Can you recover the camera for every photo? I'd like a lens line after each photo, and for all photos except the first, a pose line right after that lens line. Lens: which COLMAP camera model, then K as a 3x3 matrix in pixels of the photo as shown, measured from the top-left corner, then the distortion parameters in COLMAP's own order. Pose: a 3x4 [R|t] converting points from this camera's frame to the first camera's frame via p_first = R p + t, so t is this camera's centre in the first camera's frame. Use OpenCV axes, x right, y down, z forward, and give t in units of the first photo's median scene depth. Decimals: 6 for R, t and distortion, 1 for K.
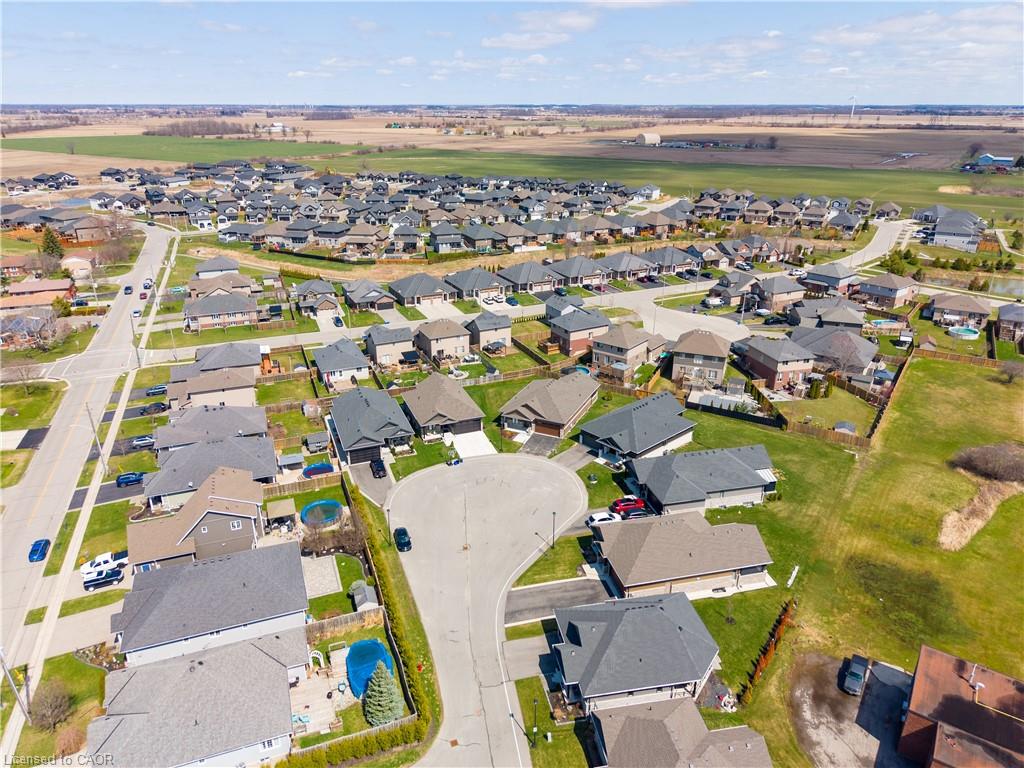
lens RADIAL K [[697.6, 0, 512.0], [0, 697.6, 384.0], [0, 0, 1]] dist [0.009280, -0.004300]
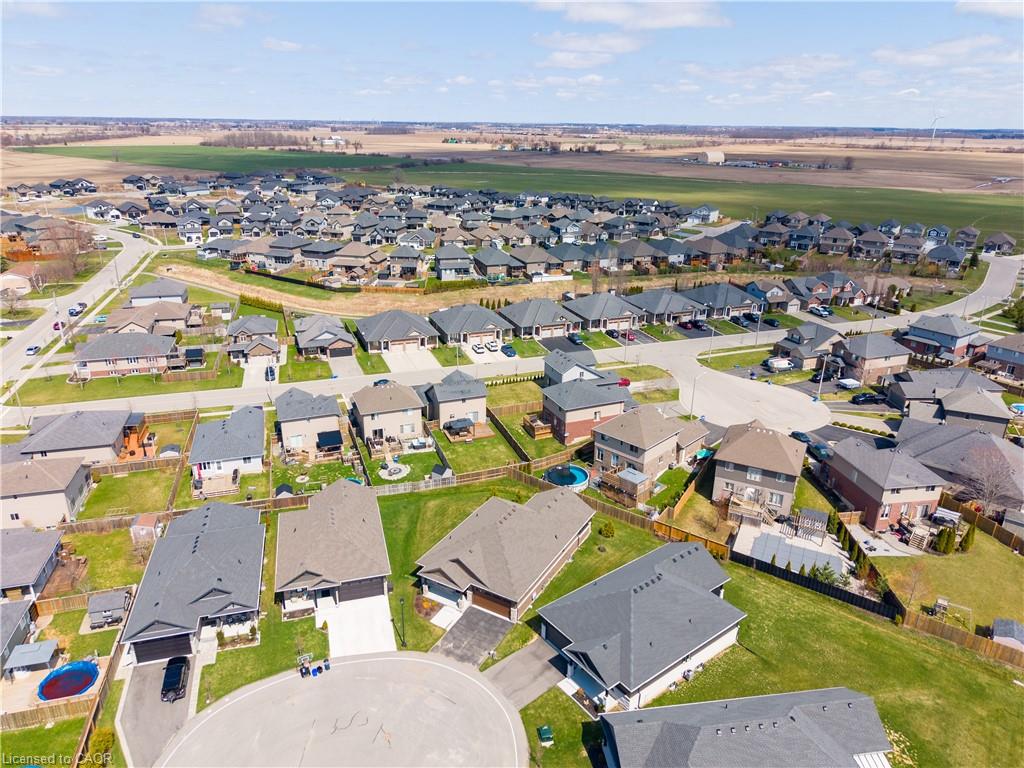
lens RADIAL K [[685.3, 0, 512.0], [0, 685.3, 384.0], [0, 0, 1]] dist [0.007064, -0.003242]
pose [[0.995655, 0.044061, -0.082039, 0.063627], [-0.045629, 0.998808, -0.017336, -0.065966], [0.081177, 0.021004, 0.996478, 0.238453]]
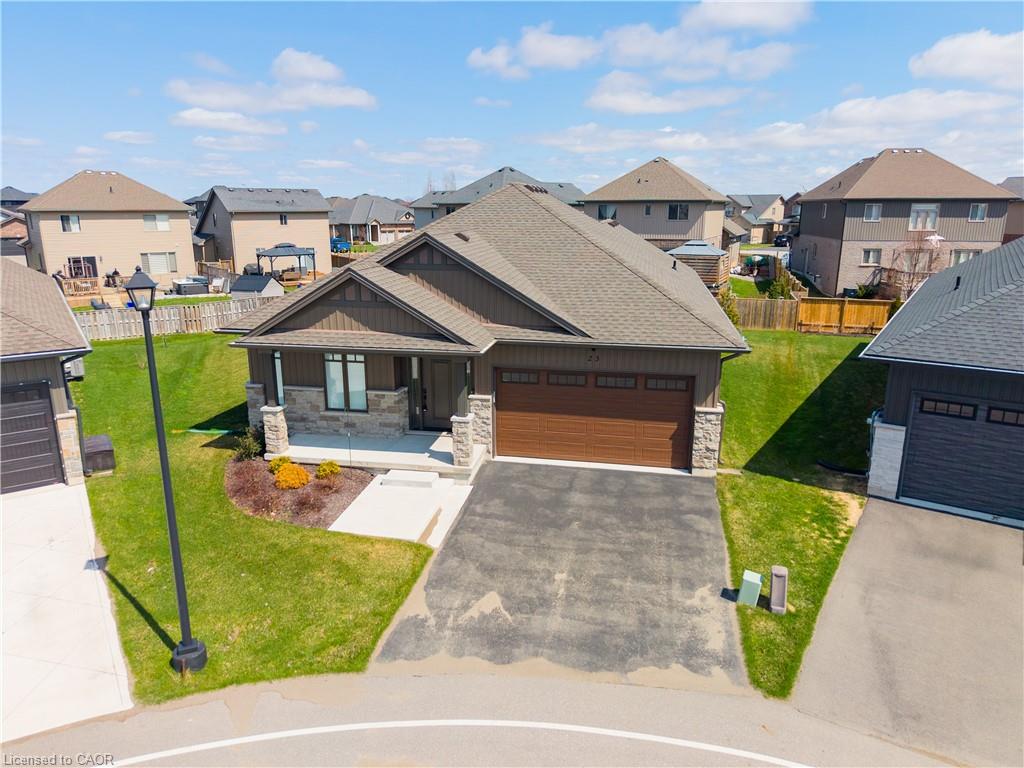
lens RADIAL K [[685.3, 0, 512.0], [0, 685.3, 384.0], [0, 0, 1]] dist [0.007064, -0.003242]
pose [[0.971596, -0.060323, 0.228827, 0.003718], [0.090568, 0.988133, -0.124060, 0.042797], [-0.218628, 0.141260, 0.965530, 0.506289]]
